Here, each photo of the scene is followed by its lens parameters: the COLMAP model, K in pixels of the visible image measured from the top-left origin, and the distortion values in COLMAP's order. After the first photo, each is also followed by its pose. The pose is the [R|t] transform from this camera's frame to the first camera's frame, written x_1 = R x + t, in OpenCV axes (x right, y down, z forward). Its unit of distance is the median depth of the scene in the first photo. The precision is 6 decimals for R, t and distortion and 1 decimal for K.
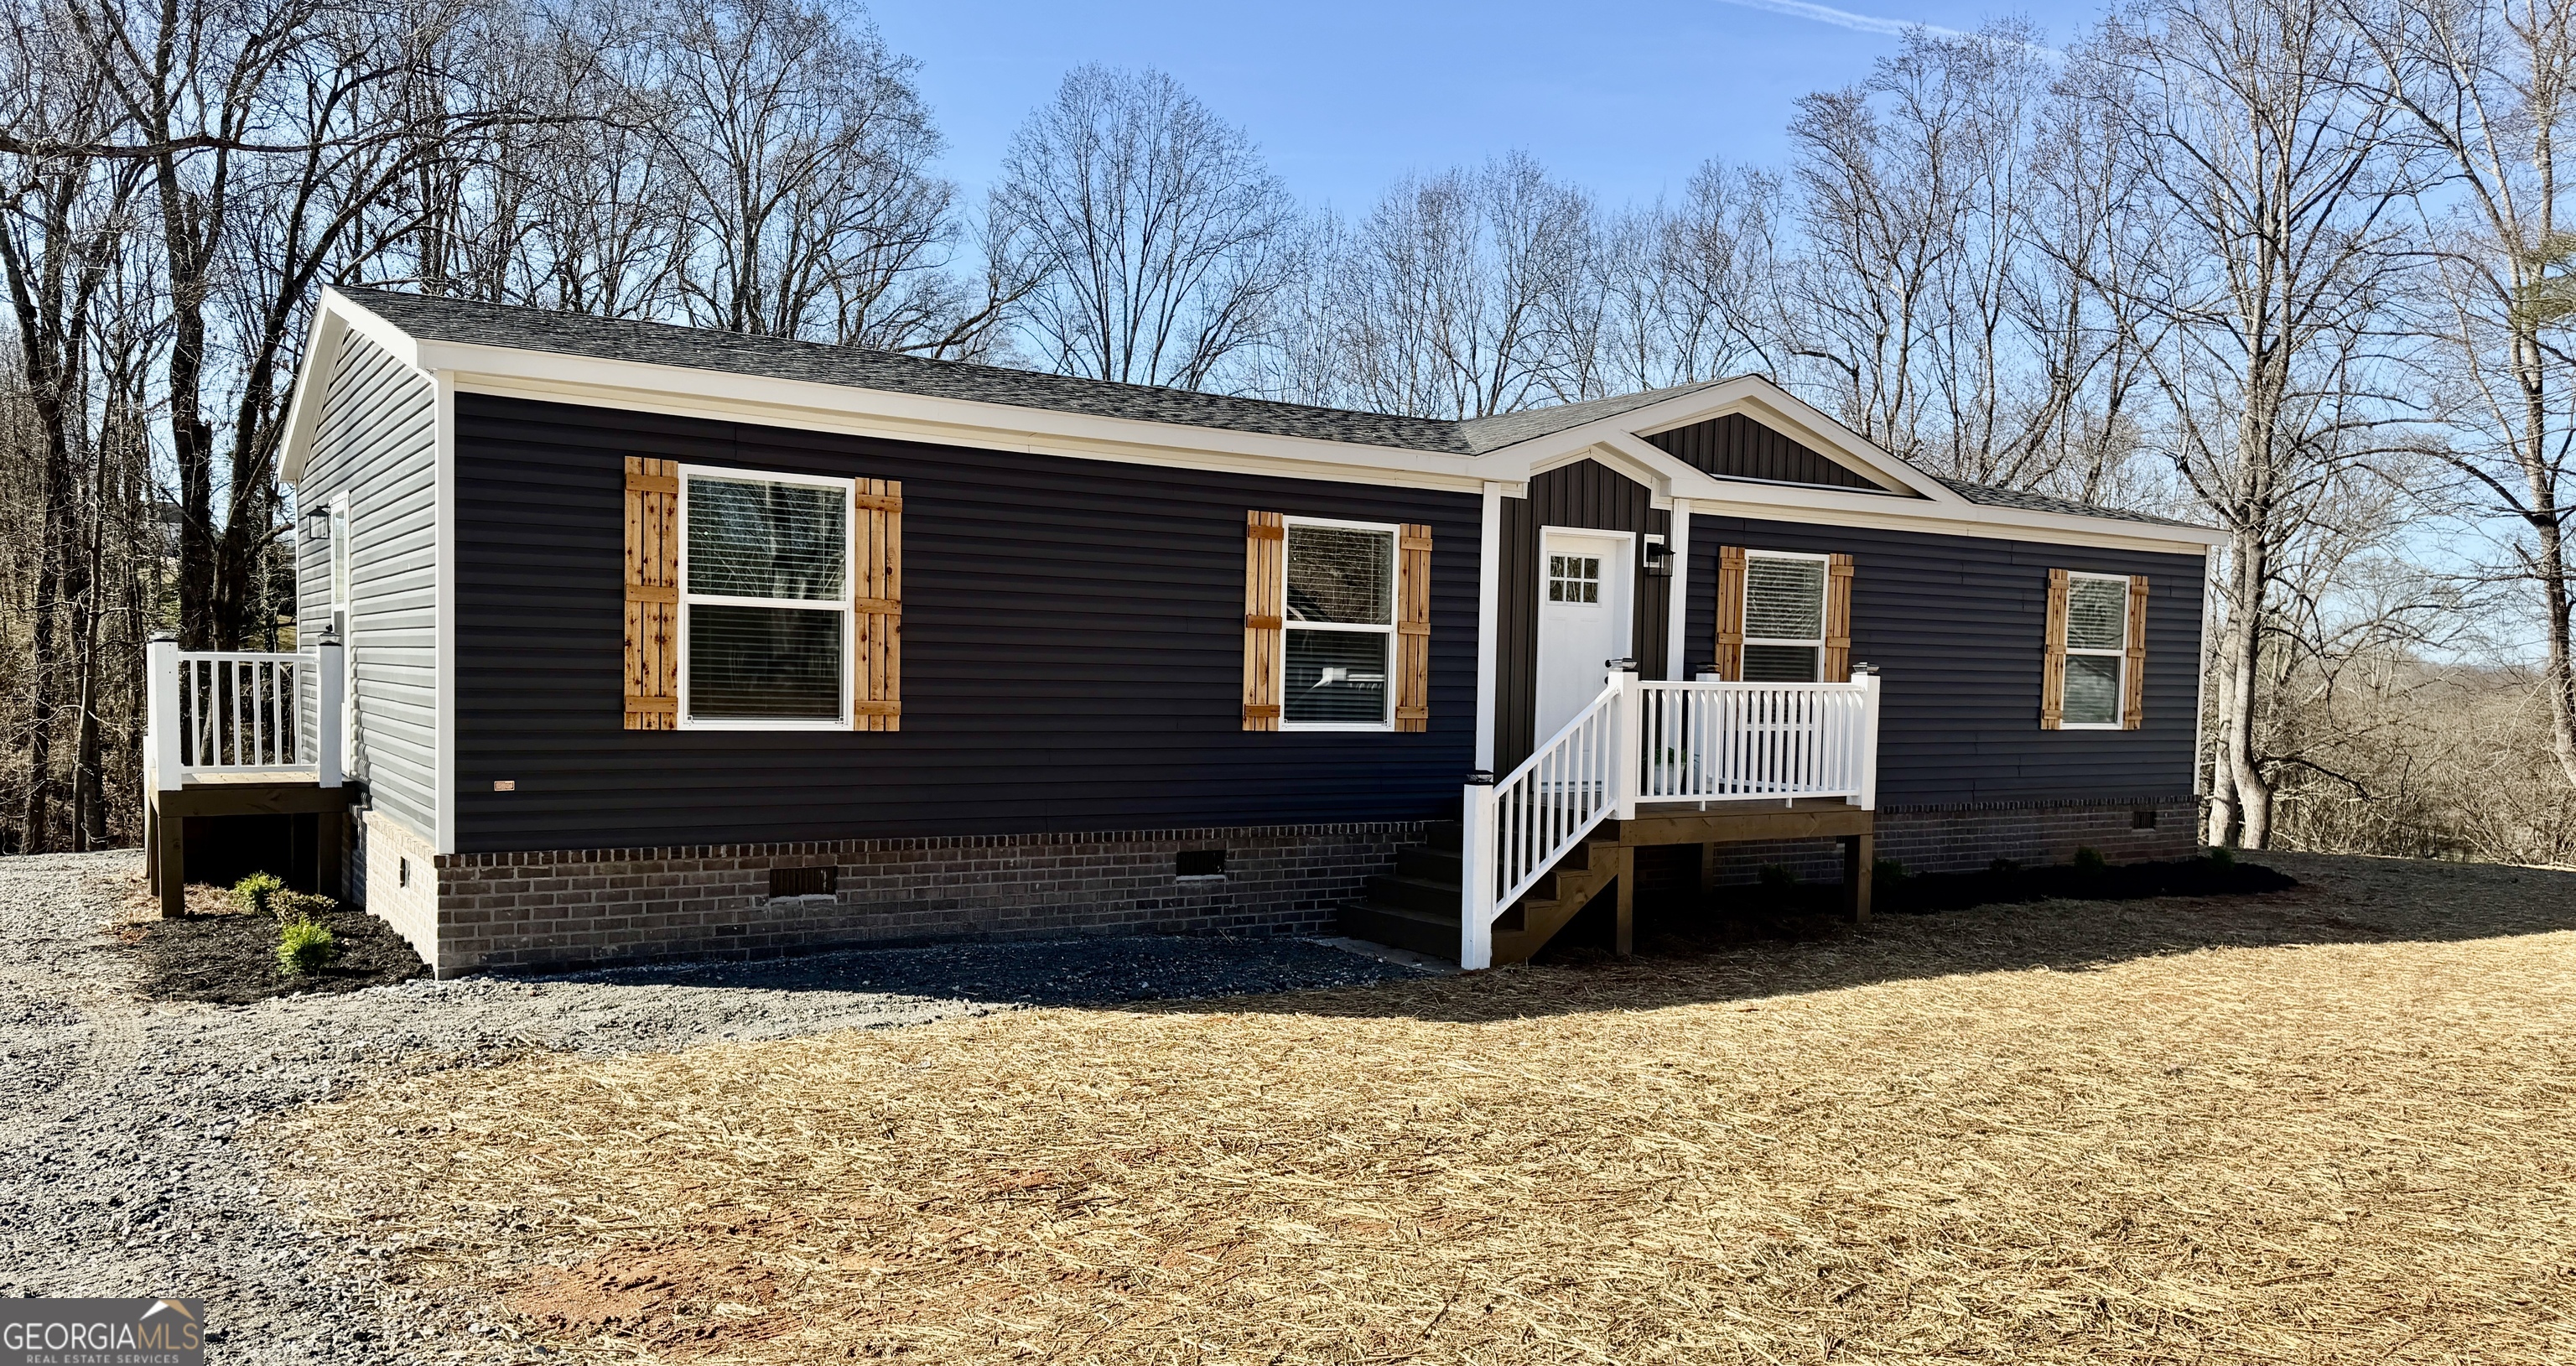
lens RADIAL K [[1870.8, 0, 1264.5], [0, 1870.8, 758.5], [0, 0, 1]] dist [0.037907, -0.045780]
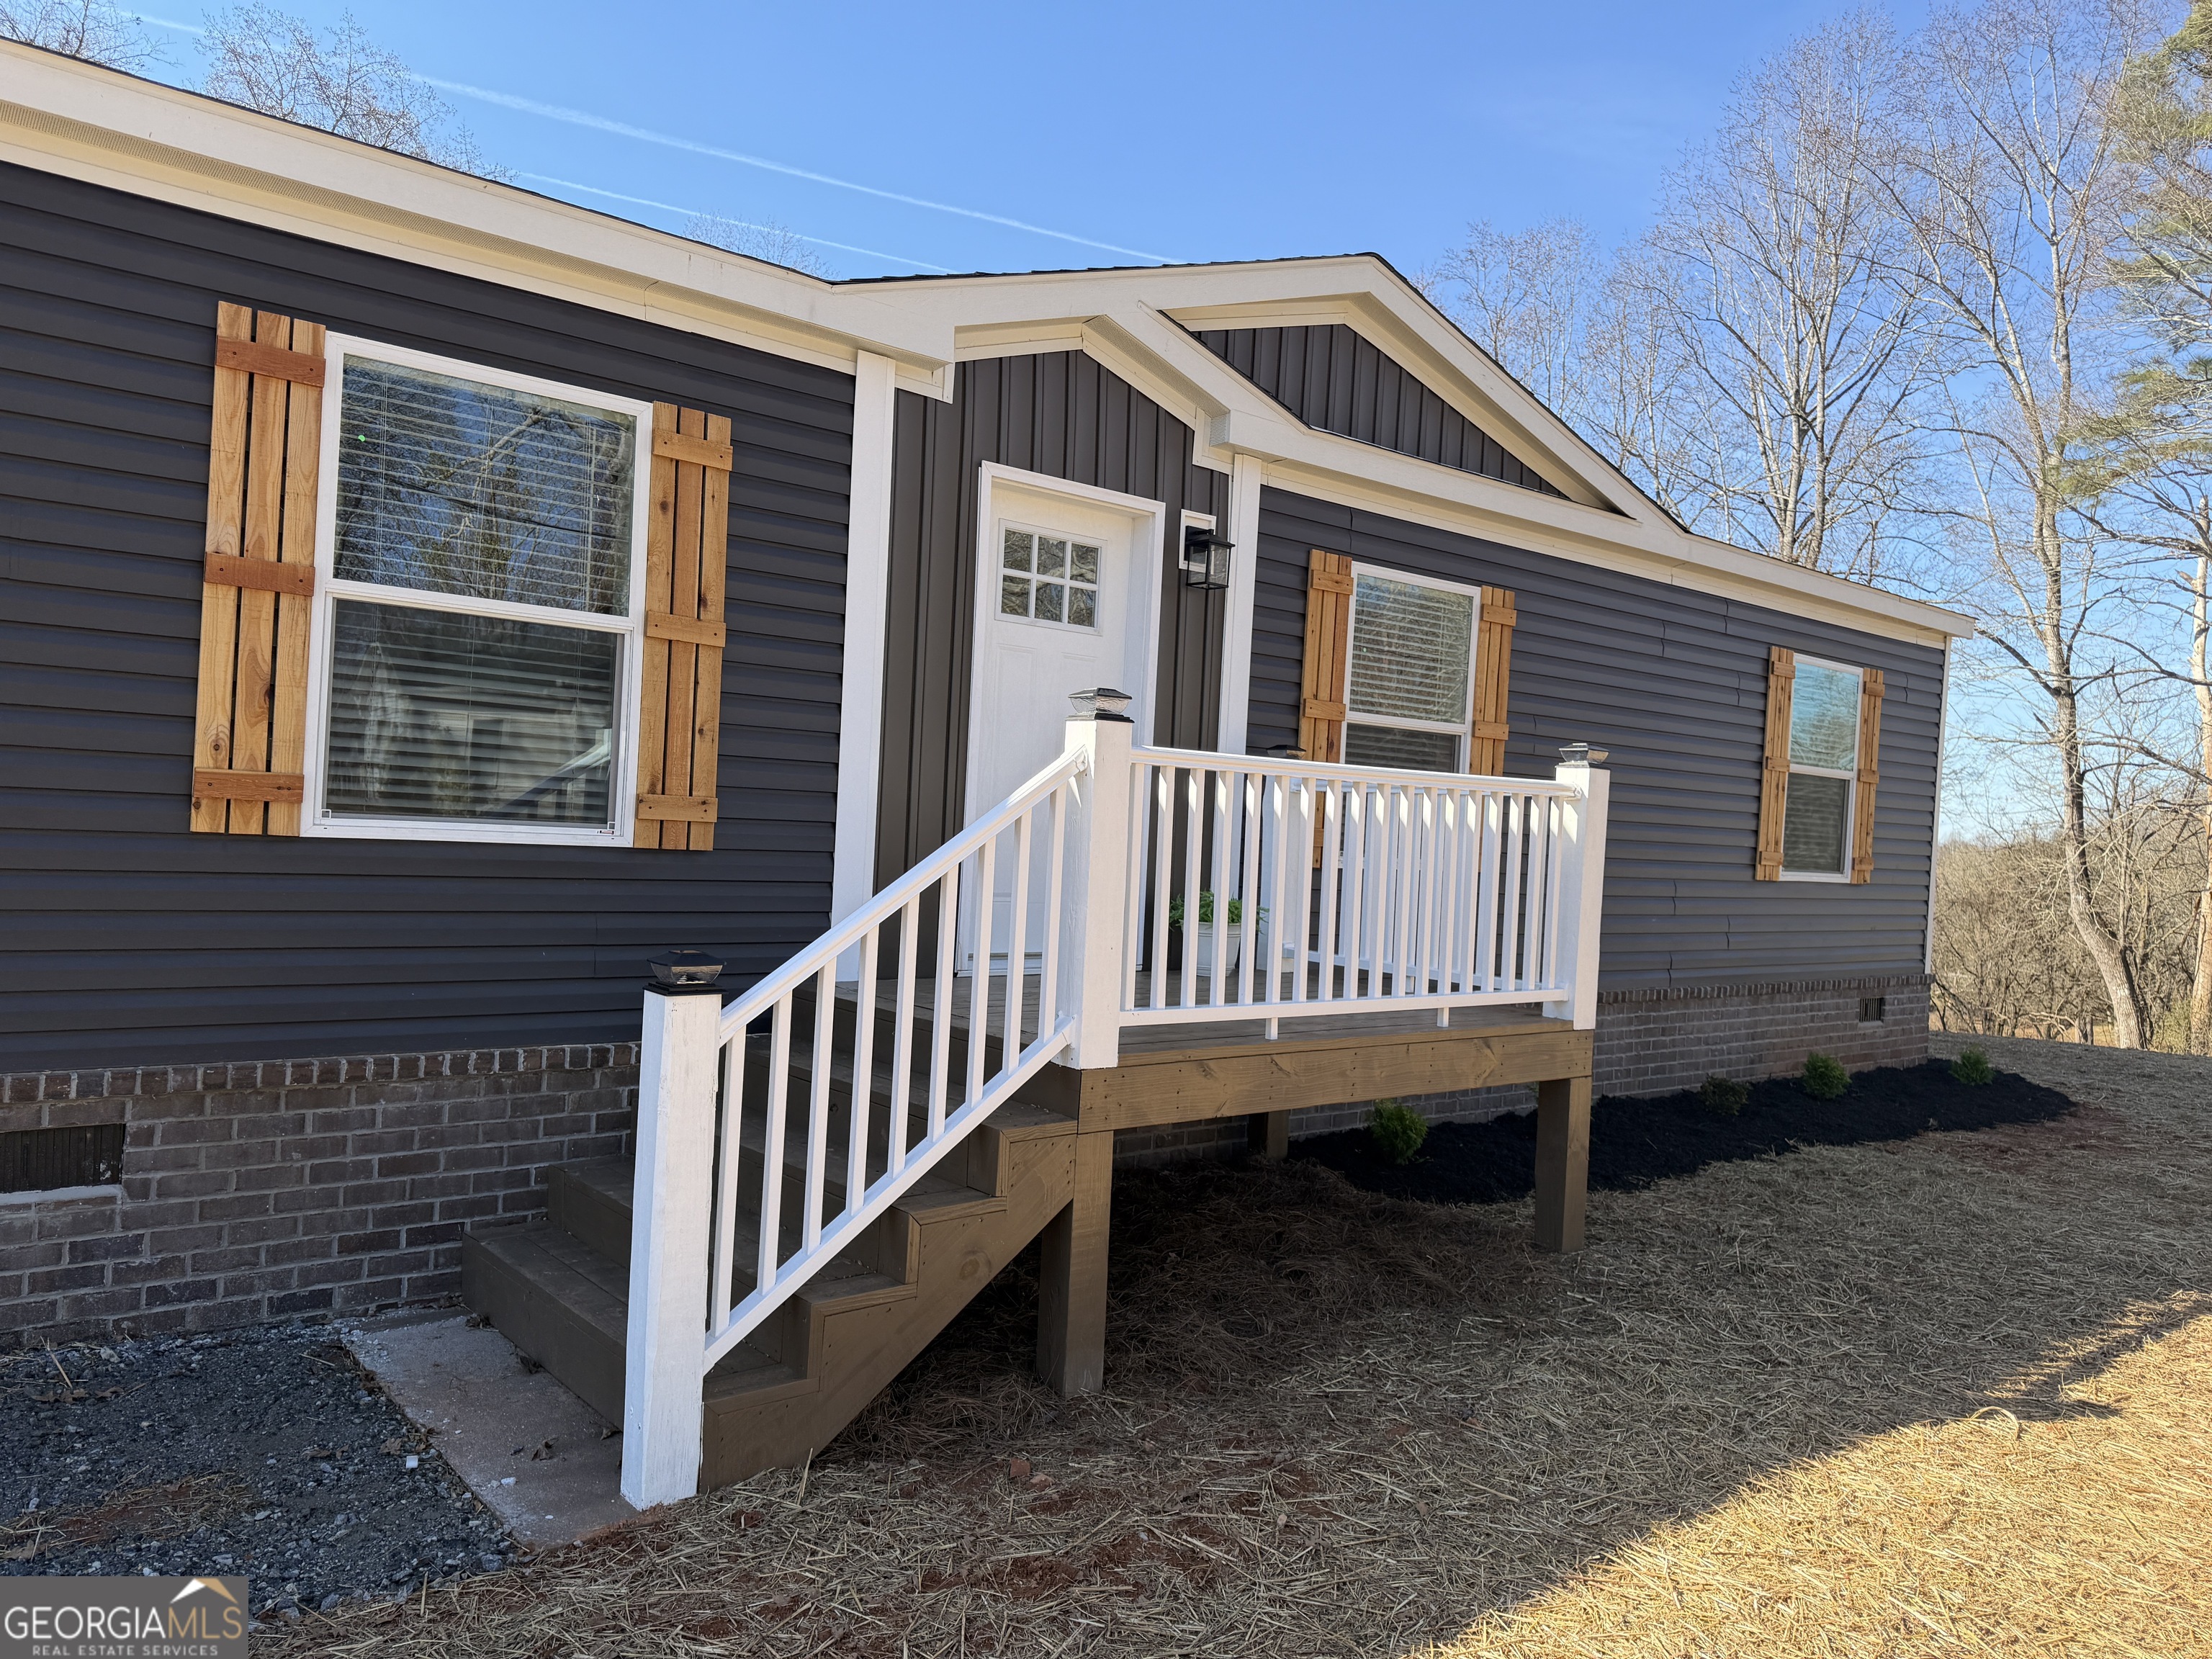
lens RADIAL K [[1549.4, 0, 1134.2], [0, 1549.4, 815.9], [0, 0, 1]] dist [0.071946, -0.090987]
pose [[0.989882, 0.032667, 0.138079, 0.137308], [-0.026341, 0.998529, -0.047400, -0.007132], [-0.139424, 0.043283, 0.989286, 0.588583]]
